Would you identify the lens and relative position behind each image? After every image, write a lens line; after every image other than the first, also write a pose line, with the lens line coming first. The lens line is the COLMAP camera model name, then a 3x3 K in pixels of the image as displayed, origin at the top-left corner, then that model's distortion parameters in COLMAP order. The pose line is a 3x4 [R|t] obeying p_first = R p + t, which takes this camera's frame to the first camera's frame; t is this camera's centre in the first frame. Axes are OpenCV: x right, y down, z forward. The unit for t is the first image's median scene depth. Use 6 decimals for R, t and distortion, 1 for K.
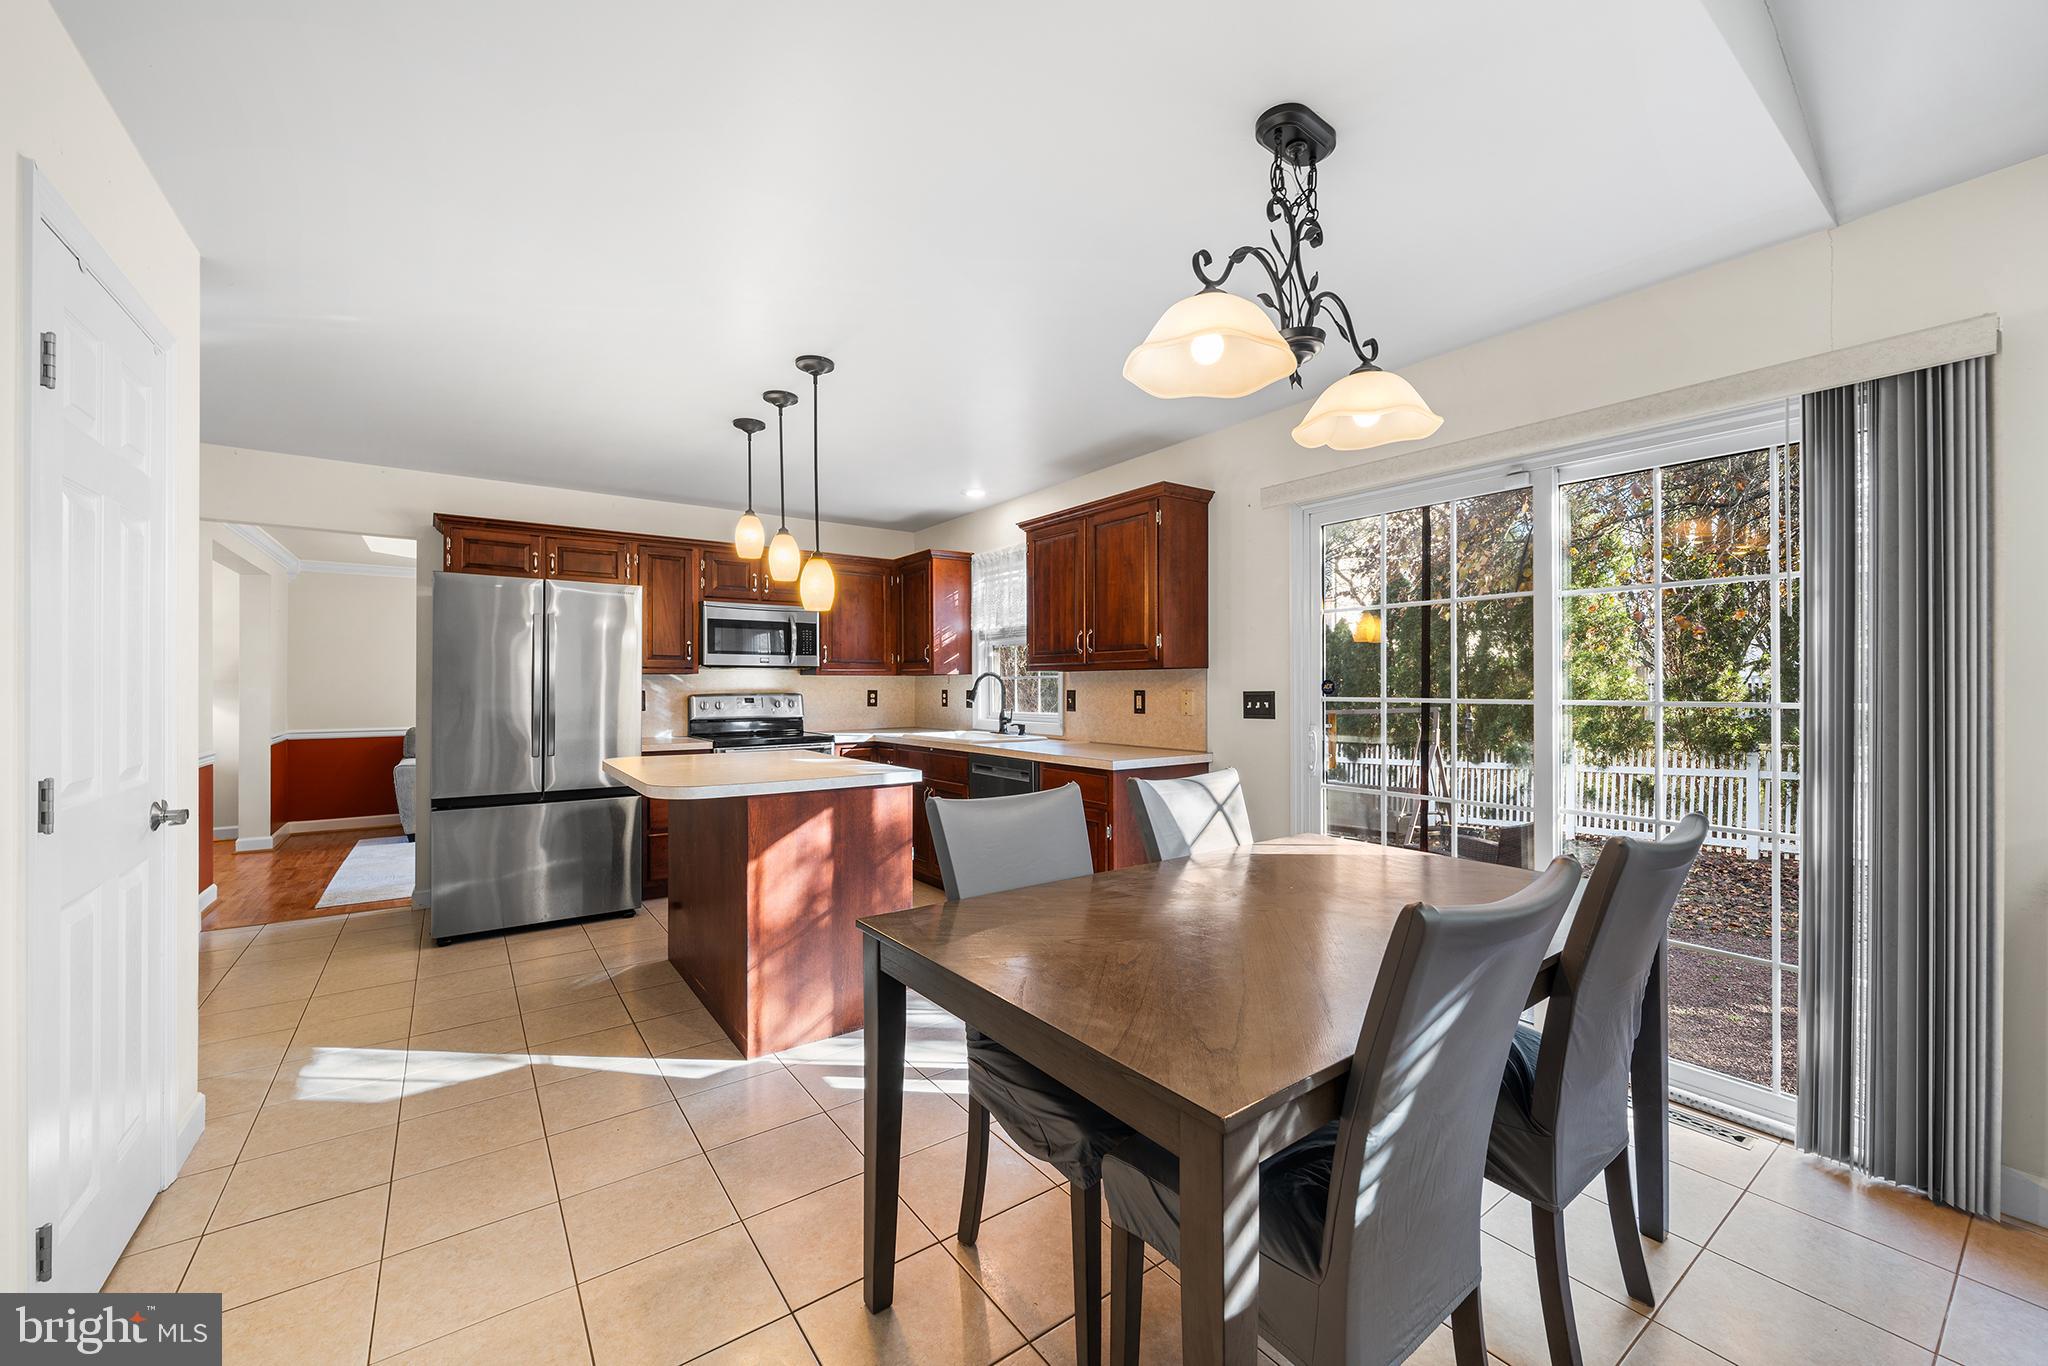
lens RADIAL K [[788.8, 0, 1024.0], [0, 788.8, 683.0], [0, 0, 1]] dist [-0.000569, -0.000106]
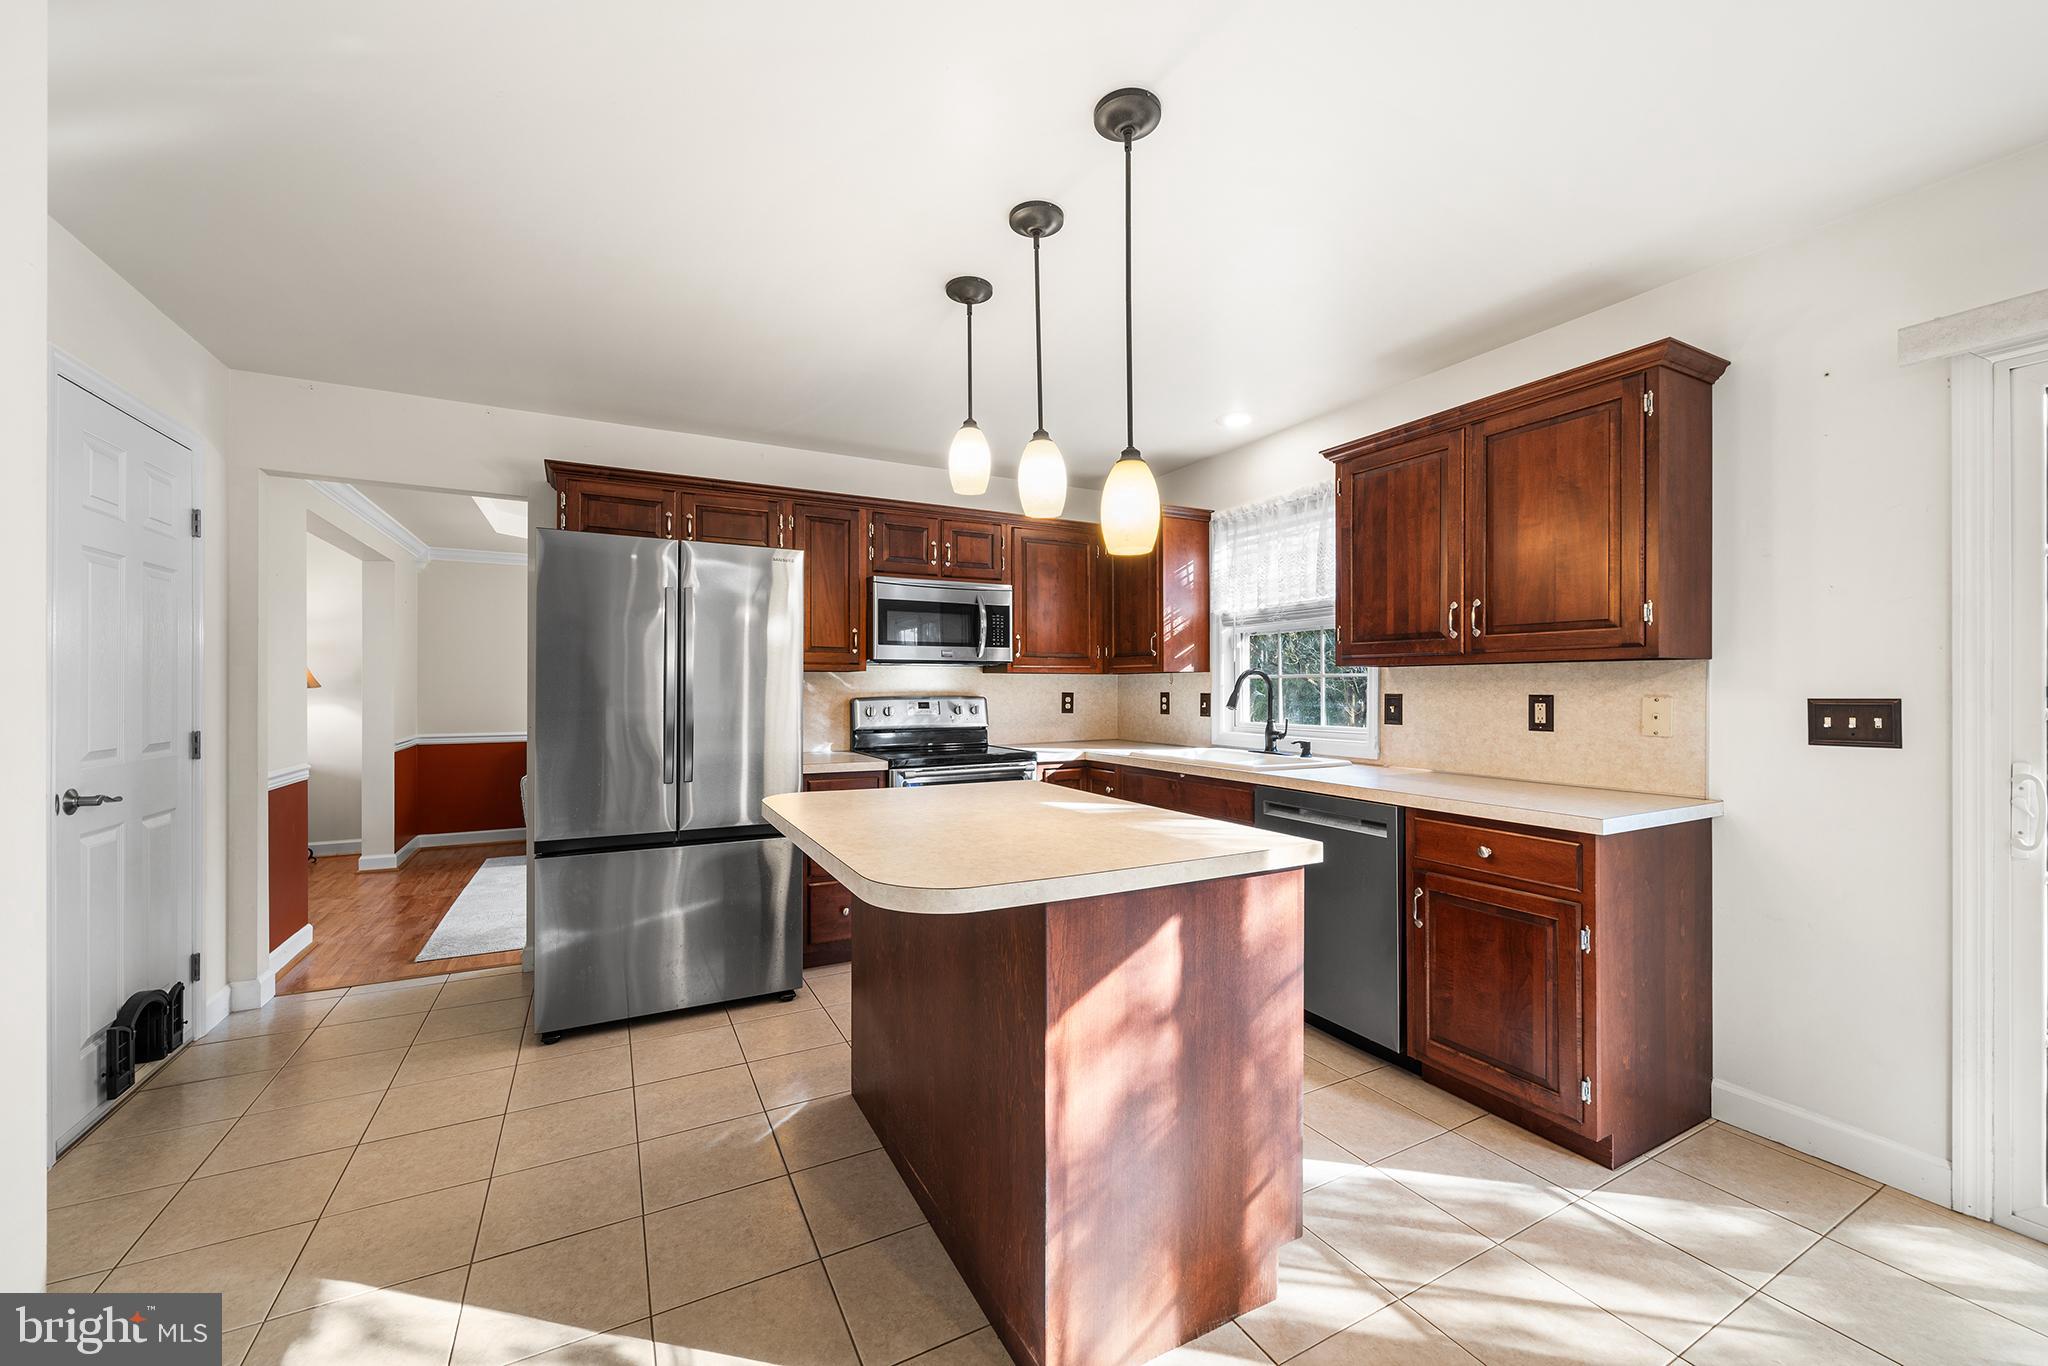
lens RADIAL K [[789.2, 0, 1025.0], [0, 789.2, 686.2], [0, 0, 1]] dist [-0.001554, -0.000237]
pose [[0.990950, 0.001692, -0.134224, -0.163884], [-0.001310, 0.999995, 0.002933, 0.000721], [0.134228, -0.002730, 0.990947, 0.270281]]
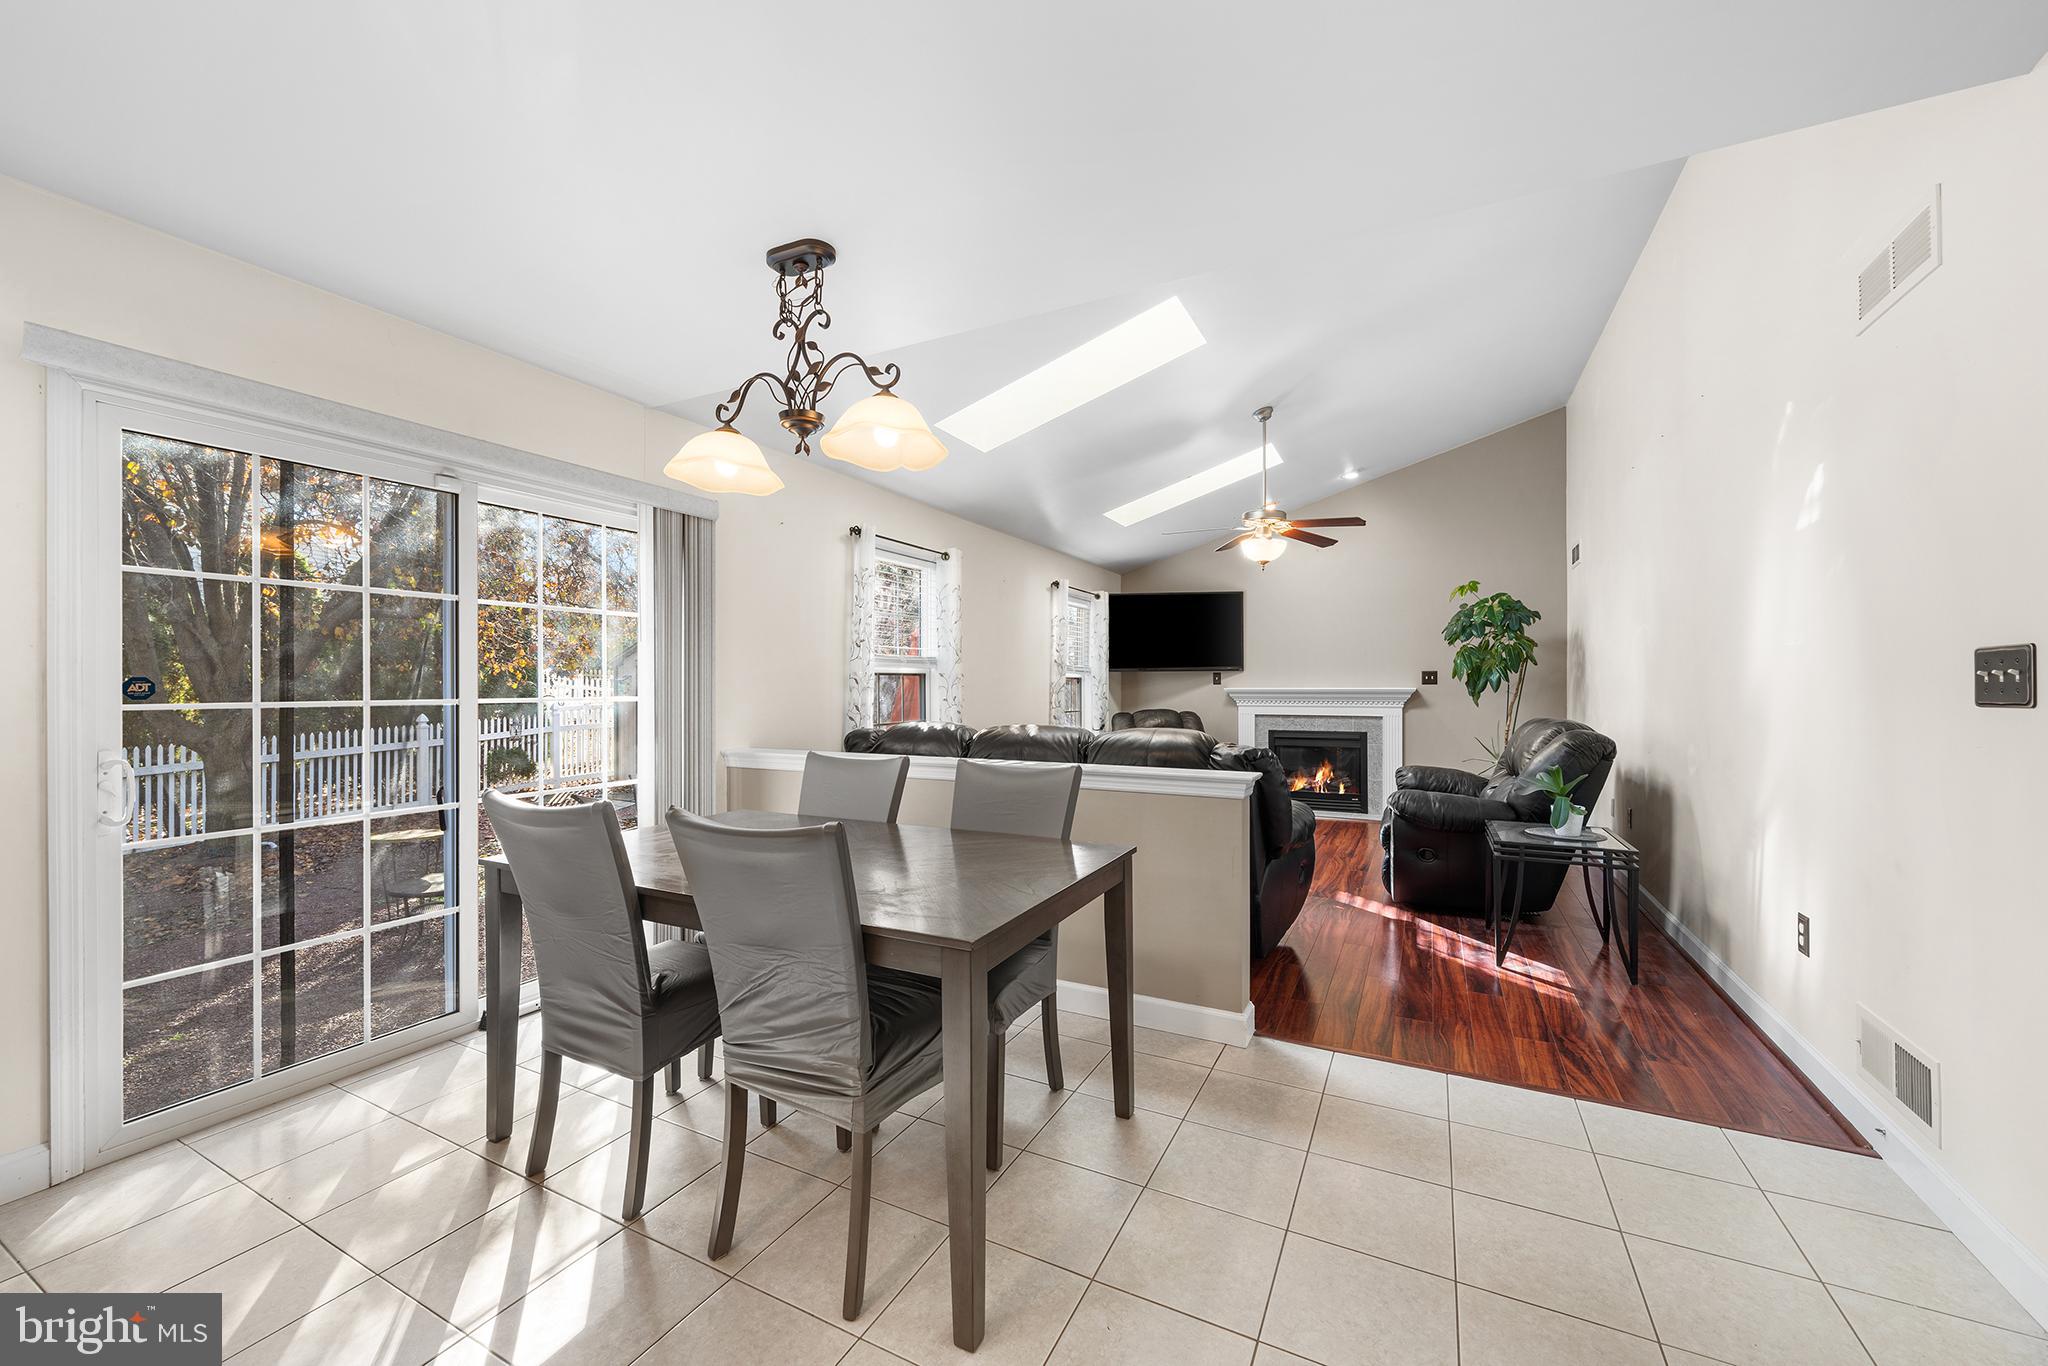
lens RADIAL K [[788.8, 0, 1024.0], [0, 788.8, 683.0], [0, 0, 1]] dist [-0.000569, -0.000106]
pose [[-0.451005, 0.007437, 0.892490, -0.351962], [0.001967, 0.999971, -0.007338, 0.005068], [-0.892519, -0.001554, -0.451007, 0.454481]]
